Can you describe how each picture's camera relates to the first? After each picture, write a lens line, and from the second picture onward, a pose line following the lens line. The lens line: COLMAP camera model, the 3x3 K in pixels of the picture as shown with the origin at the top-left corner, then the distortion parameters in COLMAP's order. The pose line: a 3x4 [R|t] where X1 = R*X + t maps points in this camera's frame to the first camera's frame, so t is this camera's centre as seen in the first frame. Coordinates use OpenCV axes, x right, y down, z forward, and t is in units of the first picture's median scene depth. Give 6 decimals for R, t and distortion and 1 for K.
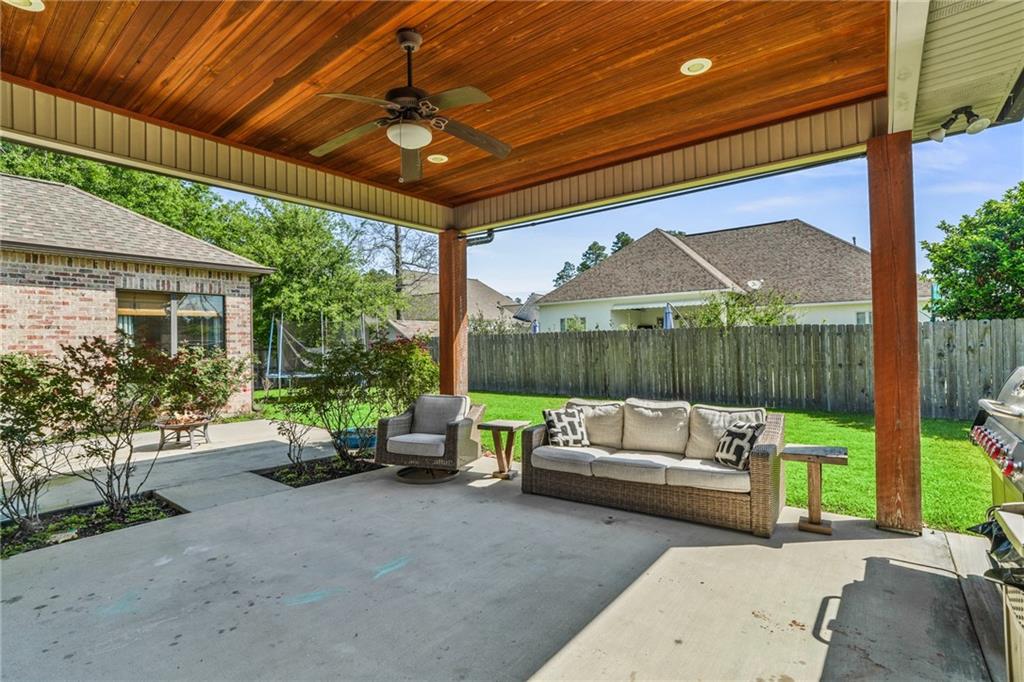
lens RADIAL K [[476.2, 0, 507.3], [0, 476.2, 345.7], [0, 0, 1]] dist [-0.049294, 0.022773]
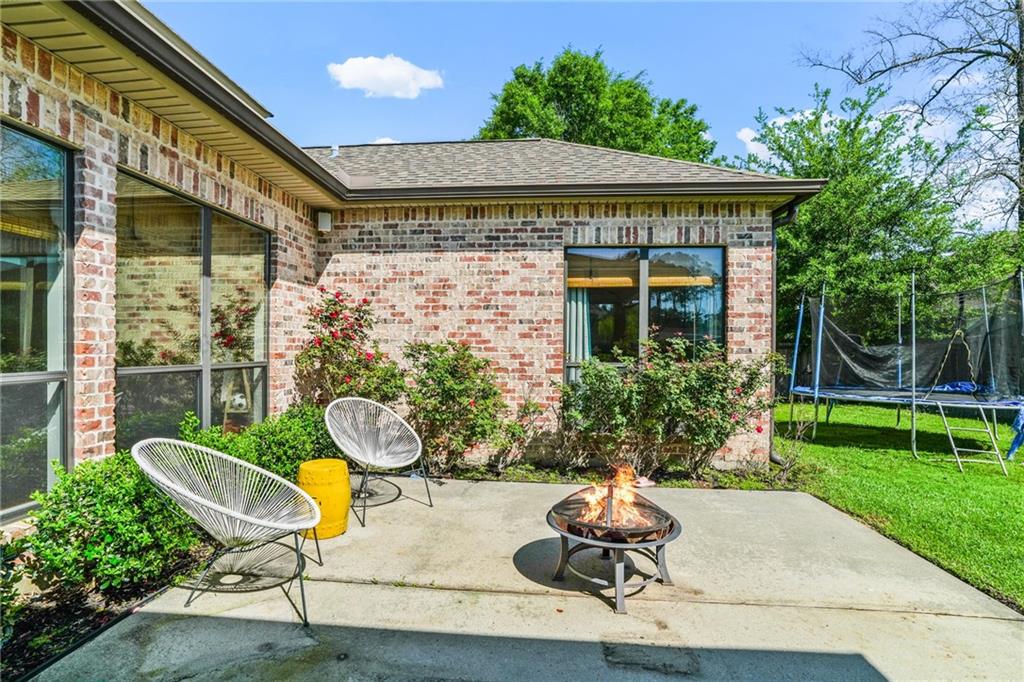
lens RADIAL K [[476.2, 0, 507.3], [0, 476.2, 345.7], [0, 0, 1]] dist [-0.049294, 0.022773]
pose [[0.552884, 0.020542, -0.833005, -0.315409], [-0.019242, 0.999744, 0.011883, 0.008339], [0.833036, 0.009459, 0.553138, 0.539534]]
